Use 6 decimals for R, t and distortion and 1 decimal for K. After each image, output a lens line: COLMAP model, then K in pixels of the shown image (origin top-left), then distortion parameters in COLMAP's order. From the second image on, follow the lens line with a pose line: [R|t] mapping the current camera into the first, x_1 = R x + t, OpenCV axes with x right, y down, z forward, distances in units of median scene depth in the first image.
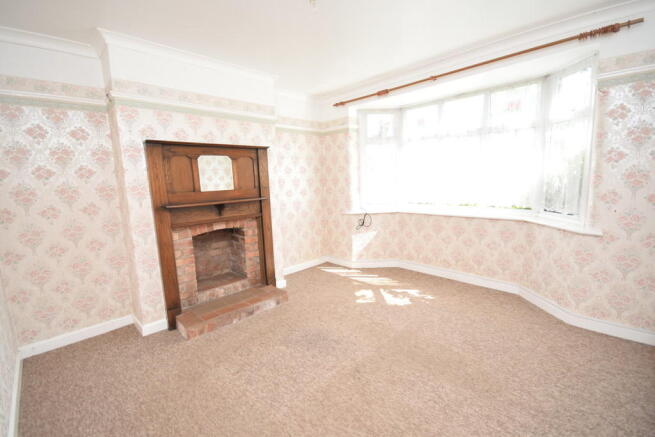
lens RADIAL K [[291.0, 0, 327.5], [0, 291.0, 218.5], [0, 0, 1]] dist [-0.000198, 0.000058]
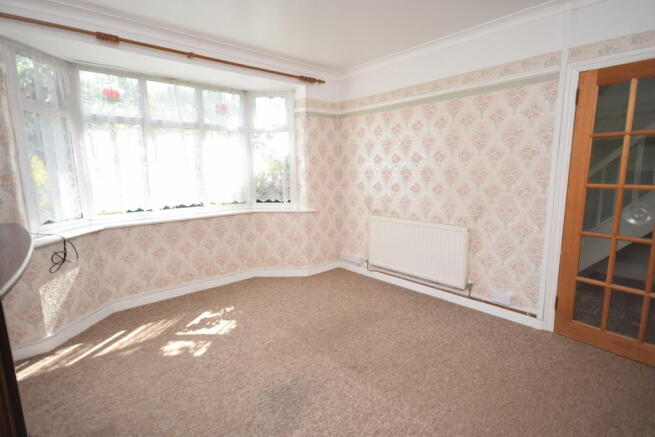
lens RADIAL K [[332.1, 0, 327.5], [0, 332.1, 218.5], [0, 0, 1]] dist [0.003012, 0.000567]
pose [[0.042999, -0.115779, 0.992344, -0.585686], [0.153216, 0.982277, 0.107965, -0.060406], [-0.987257, 0.147401, 0.059976, 0.587124]]
